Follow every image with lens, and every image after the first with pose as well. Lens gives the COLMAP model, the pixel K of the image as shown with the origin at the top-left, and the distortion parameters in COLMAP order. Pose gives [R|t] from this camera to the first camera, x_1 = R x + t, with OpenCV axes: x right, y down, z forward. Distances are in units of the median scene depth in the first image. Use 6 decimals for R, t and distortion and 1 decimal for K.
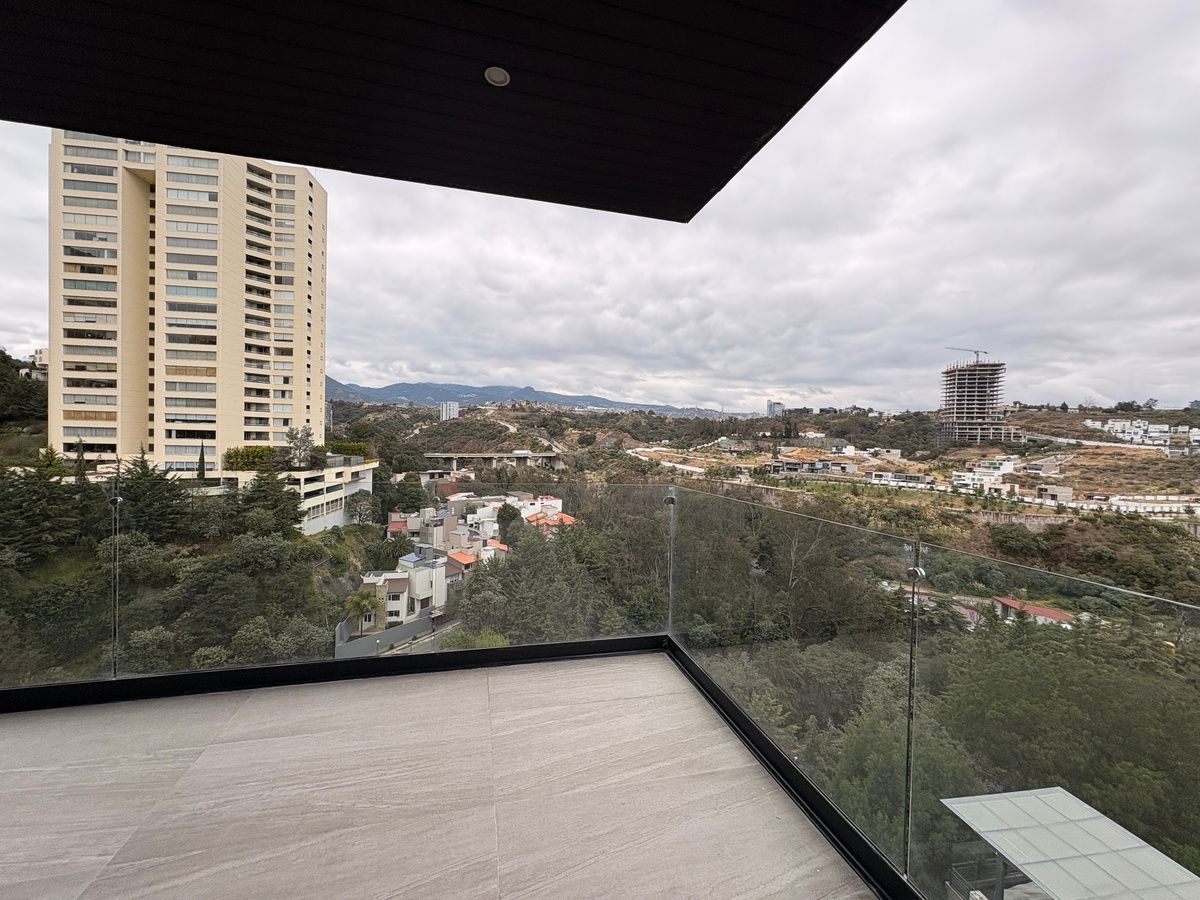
lens RADIAL K [[477.0, 0, 597.3], [0, 477.0, 449.2], [0, 0, 1]] dist [0.001500, 0.000035]
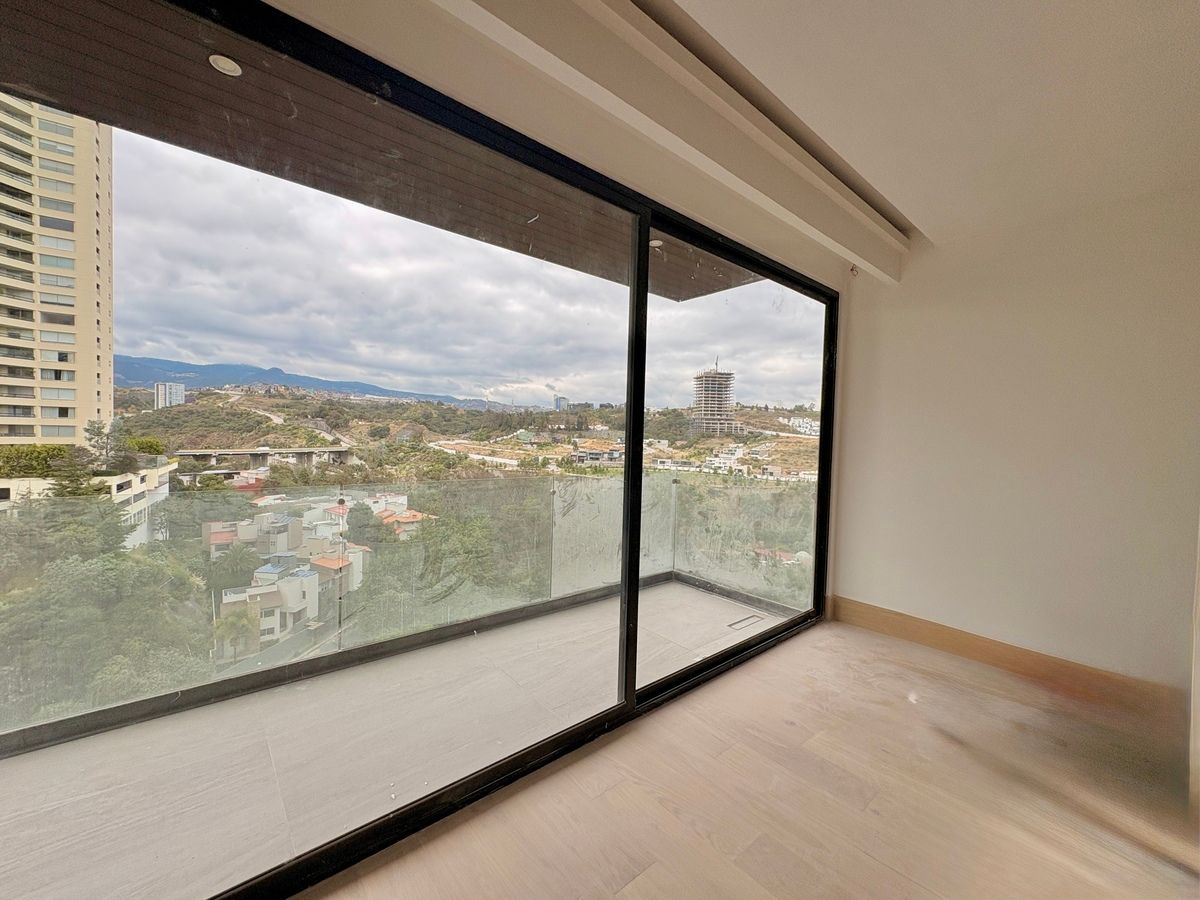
lens RADIAL K [[477.0, 0, 597.3], [0, 477.0, 449.2], [0, 0, 1]] dist [0.001500, 0.000035]
pose [[0.901068, -0.016396, 0.433367, -0.221183], [0.008968, 0.999776, 0.019179, -0.005278], [-0.433585, -0.013395, 0.901013, -0.052067]]
